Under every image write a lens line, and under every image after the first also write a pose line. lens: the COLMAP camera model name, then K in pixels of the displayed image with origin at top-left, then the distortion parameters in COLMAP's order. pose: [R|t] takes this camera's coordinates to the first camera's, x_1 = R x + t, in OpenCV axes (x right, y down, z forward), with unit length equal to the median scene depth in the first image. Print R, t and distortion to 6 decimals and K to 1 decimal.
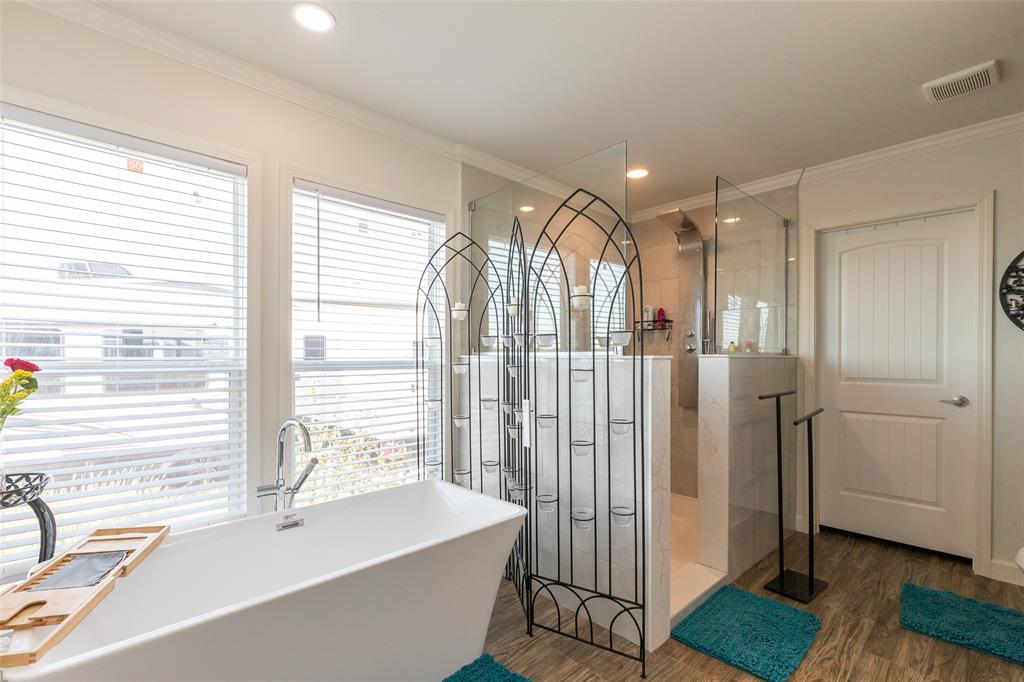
lens RADIAL K [[455.8, 0, 506.4], [0, 455.8, 349.4], [0, 0, 1]] dist [0.021503, -0.001605]
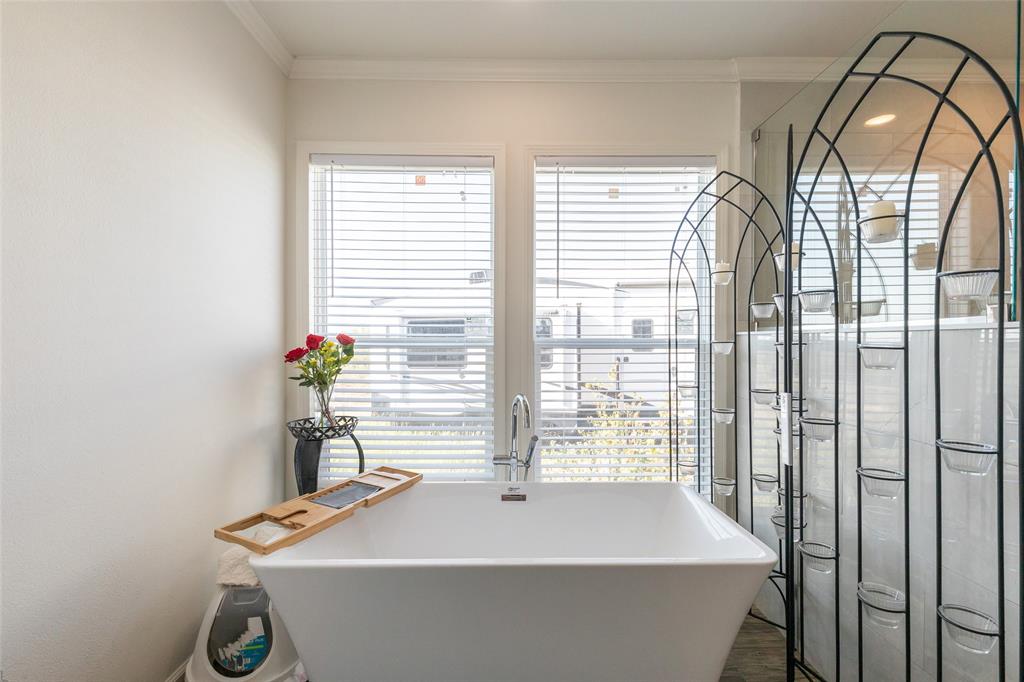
lens RADIAL K [[455.8, 0, 514.1], [0, 455.8, 340.7], [0, 0, 1]] dist [0.021503, -0.001605]
pose [[0.750926, 0.000270, -0.660386, 0.187595], [0.007905, 0.999925, 0.009397, 0.024480], [0.660339, -0.012277, 0.750867, 0.234115]]
